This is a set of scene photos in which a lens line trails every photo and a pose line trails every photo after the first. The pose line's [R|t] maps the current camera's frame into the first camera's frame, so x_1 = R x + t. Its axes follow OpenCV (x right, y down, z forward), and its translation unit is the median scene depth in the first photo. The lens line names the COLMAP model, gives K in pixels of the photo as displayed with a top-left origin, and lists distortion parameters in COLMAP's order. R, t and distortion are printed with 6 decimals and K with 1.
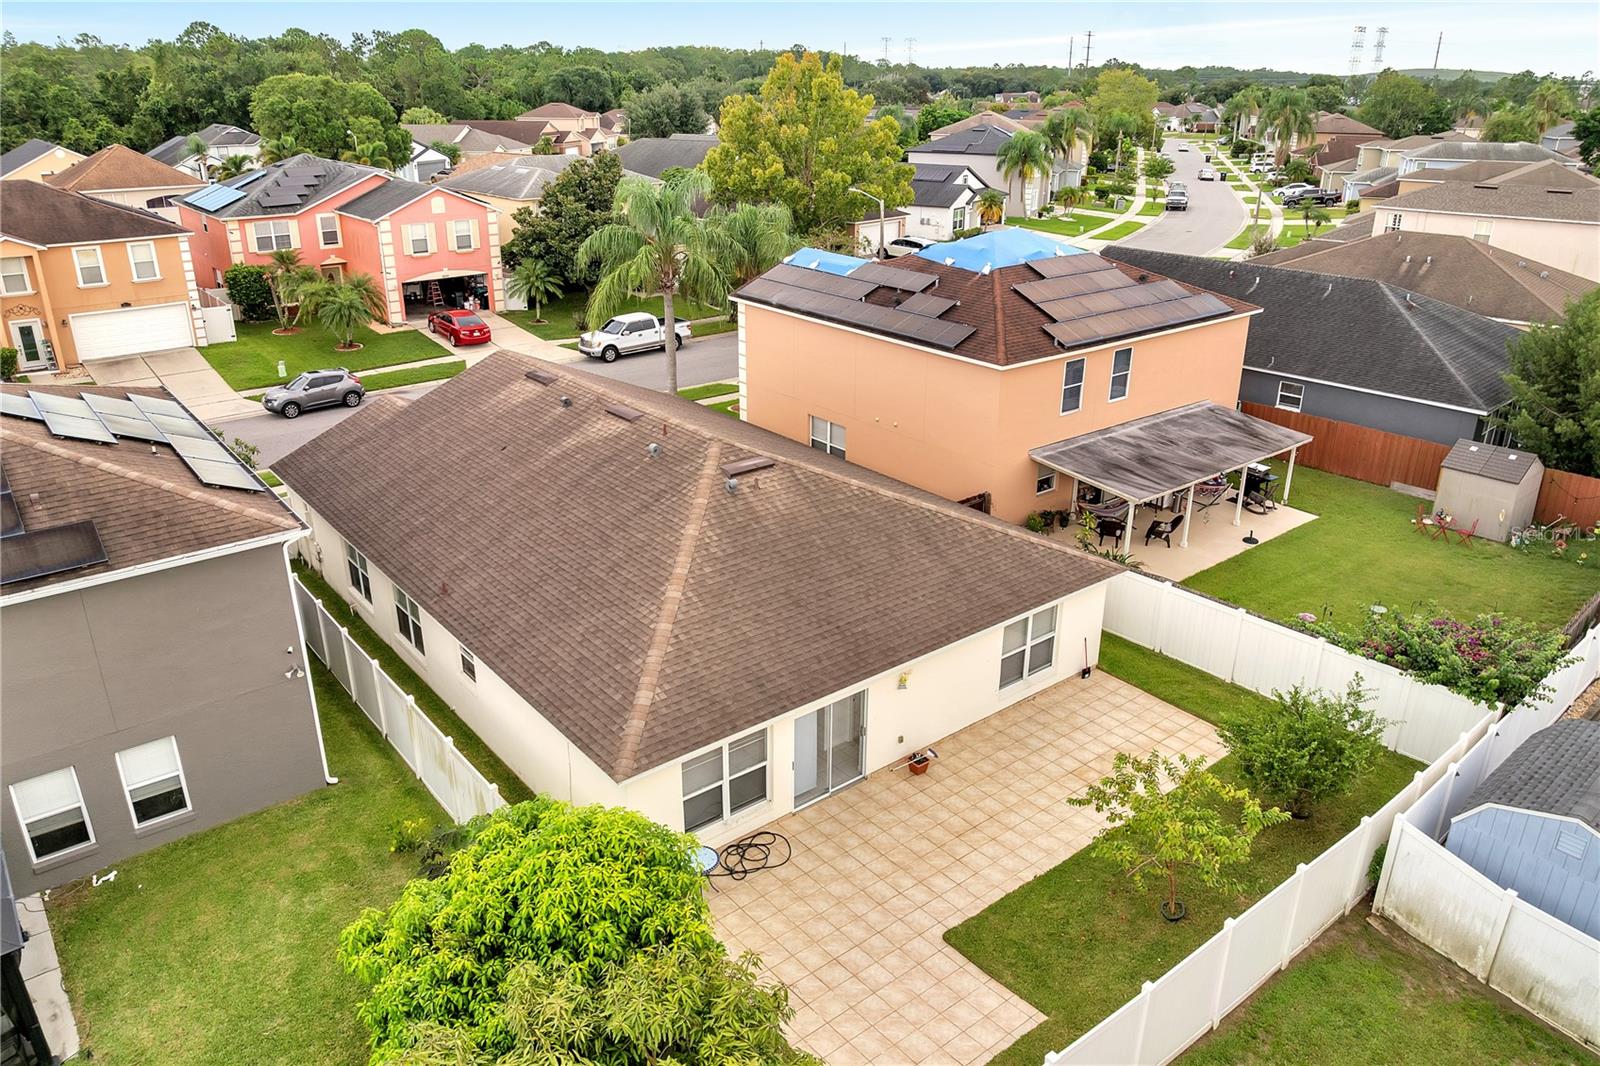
lens RADIAL K [[1126.7, 0, 805.4], [0, 1126.7, 531.5], [0, 0, 1]] dist [-0.035632, -0.003130]
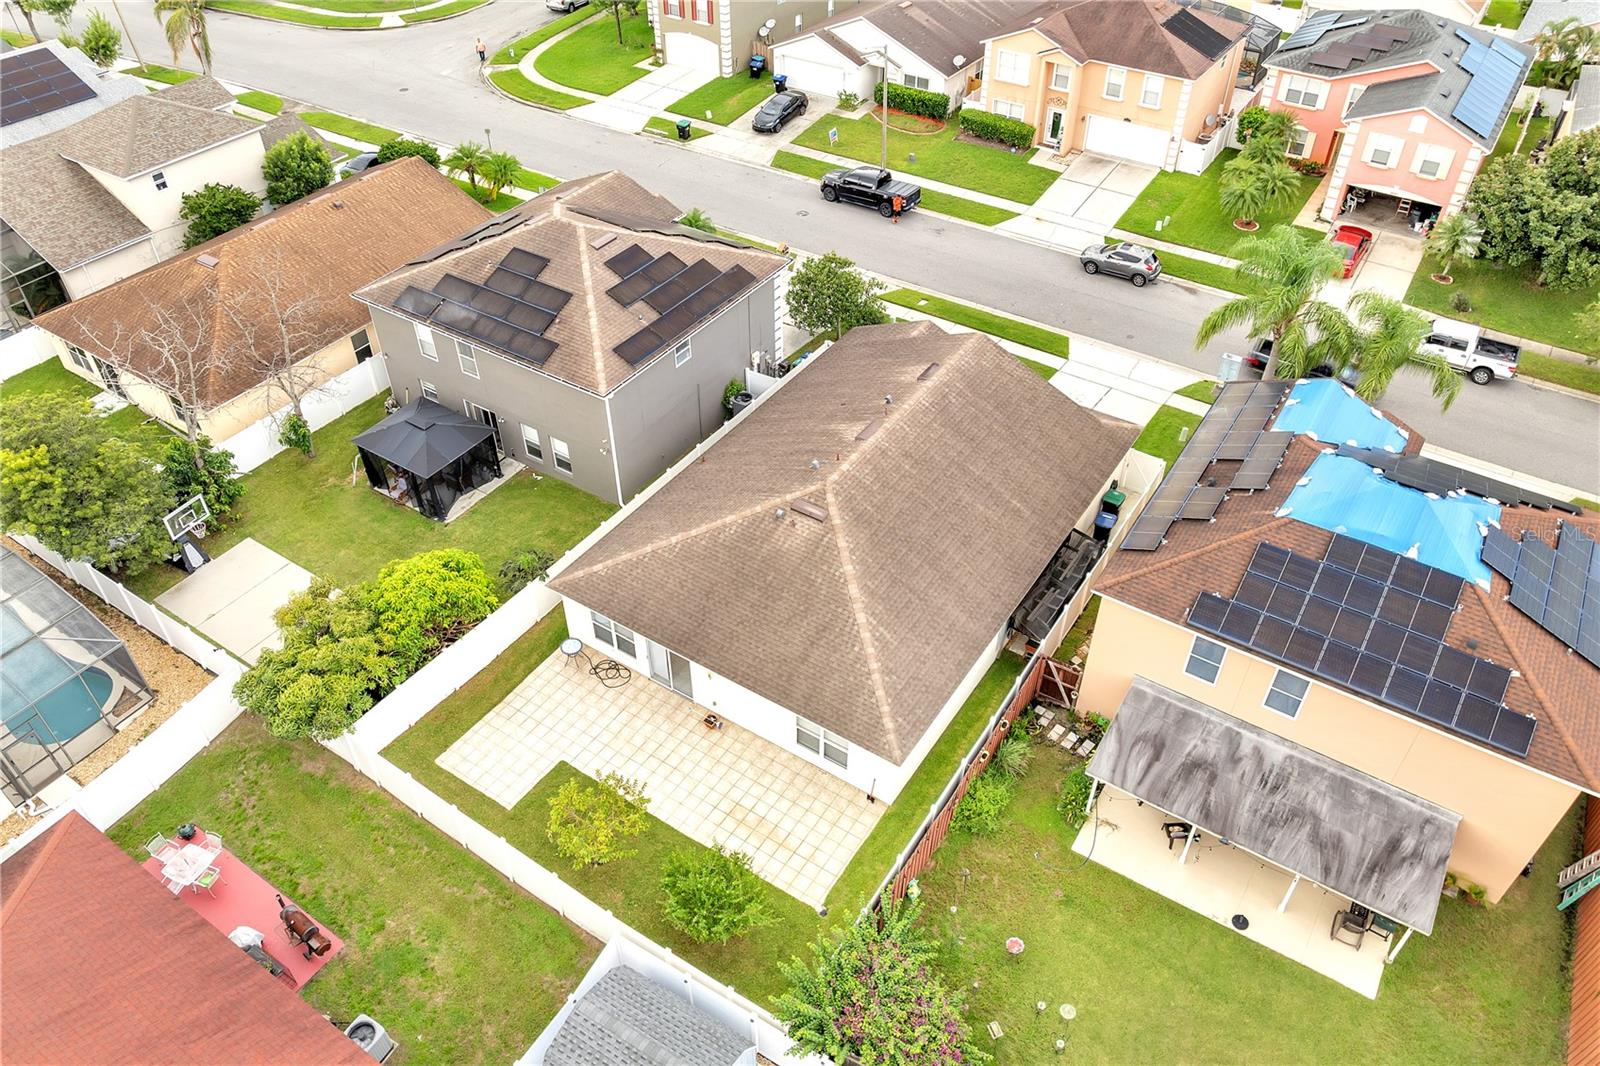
lens RADIAL K [[1126.7, 0, 805.4], [0, 1126.7, 531.5], [0, 0, 1]] dist [-0.035632, -0.003130]
pose [[0.307279, 0.620470, -0.721524, 0.511632], [-0.361145, 0.777518, 0.514820, -0.395758], [0.880428, 0.102381, 0.462994, 0.164351]]
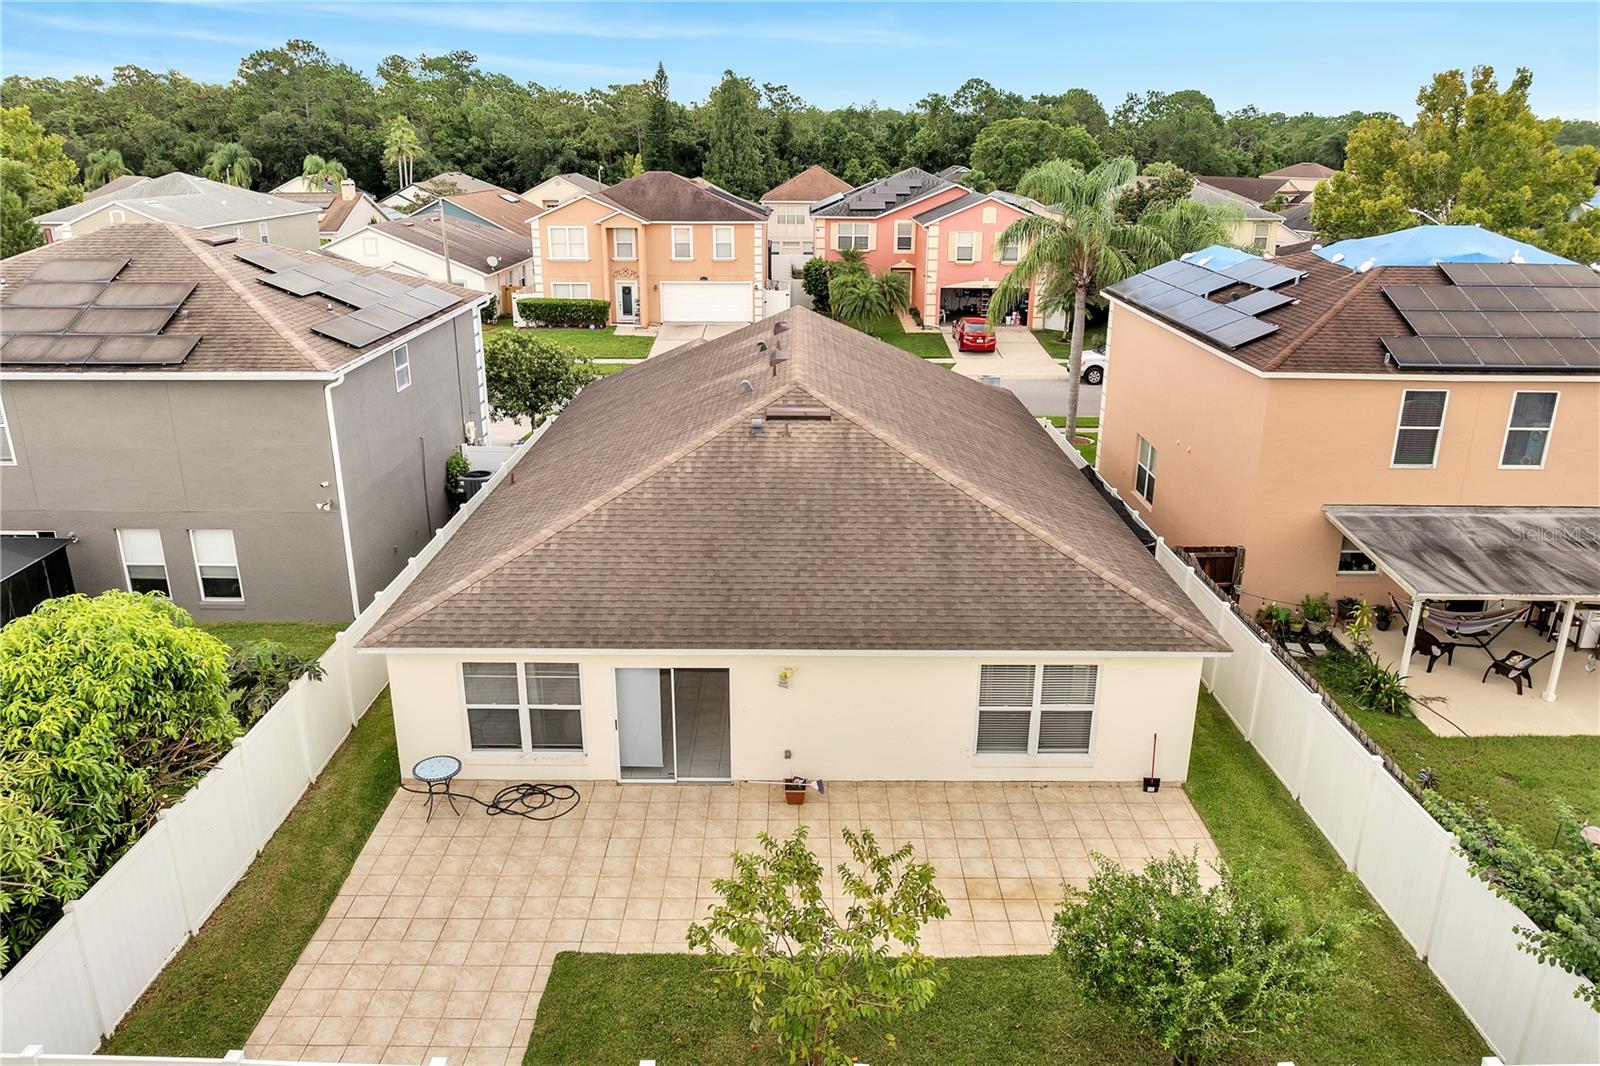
lens RADIAL K [[1126.7, 0, 805.4], [0, 1126.7, 531.5], [0, 0, 1]] dist [-0.035632, -0.003130]
pose [[0.779273, 0.203332, -0.592781, 0.245157], [-0.239531, 0.970720, 0.018082, 0.006885], [0.579101, 0.127899, 0.805161, 0.160364]]
